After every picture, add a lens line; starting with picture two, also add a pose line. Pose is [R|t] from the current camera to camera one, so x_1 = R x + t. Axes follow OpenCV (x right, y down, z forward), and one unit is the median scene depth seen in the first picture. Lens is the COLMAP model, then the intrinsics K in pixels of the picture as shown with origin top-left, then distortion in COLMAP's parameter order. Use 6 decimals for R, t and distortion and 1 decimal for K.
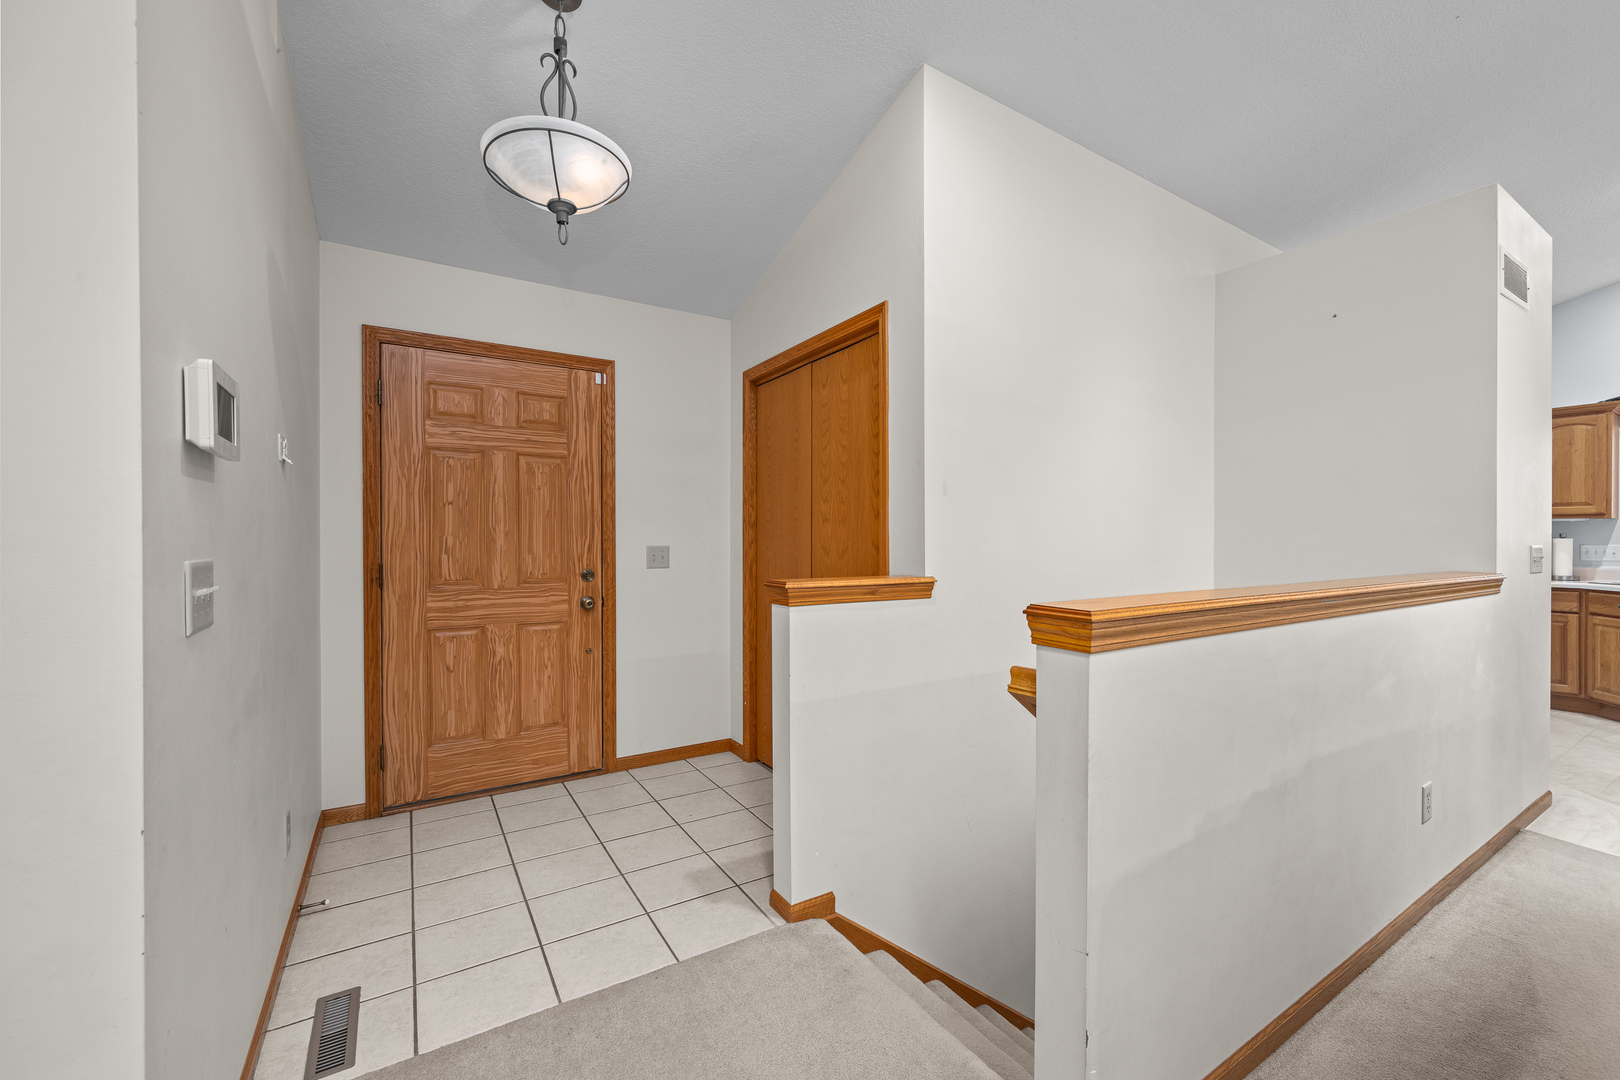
lens RADIAL K [[650.9, 0, 814.9], [0, 650.9, 554.4], [0, 0, 1]] dist [-0.000011, -0.000048]
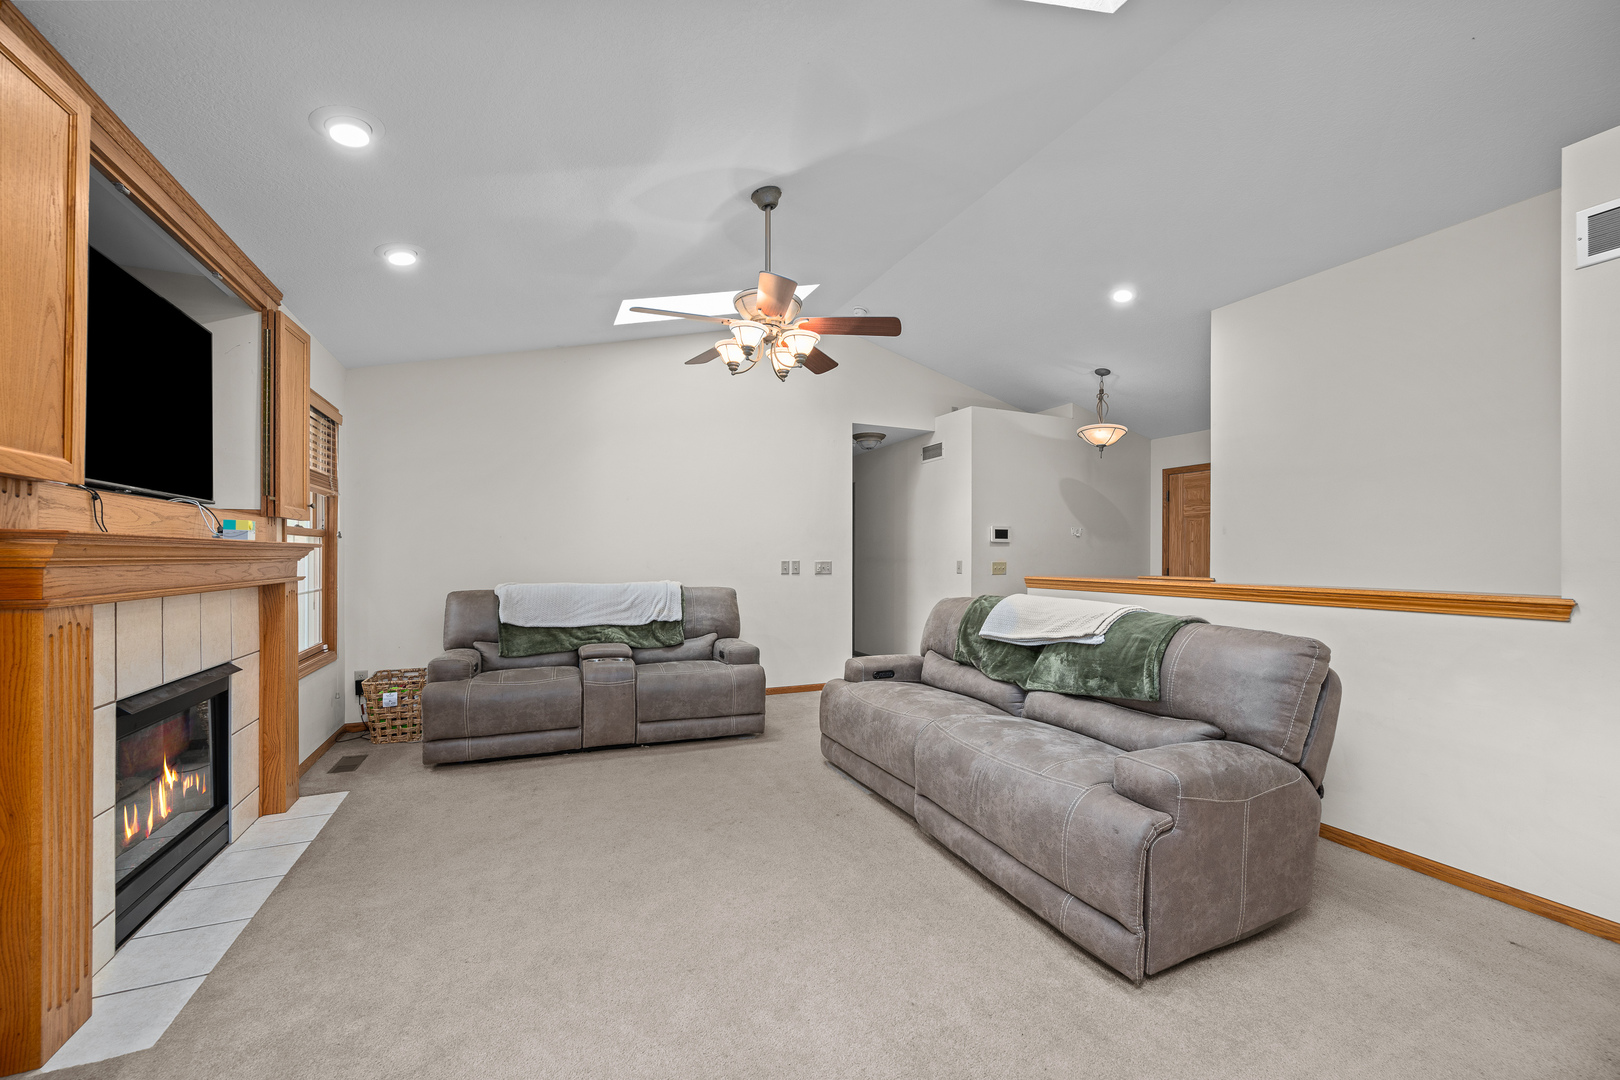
lens RADIAL K [[650.9, 0, 814.9], [0, 650.9, 554.4], [0, 0, 1]] dist [-0.000011, -0.000048]
pose [[-0.159531, -0.010514, -0.987137, 1.750508], [-0.017122, 0.999822, -0.007883, -0.003680], [0.987044, 0.015644, -0.159682, 0.148191]]
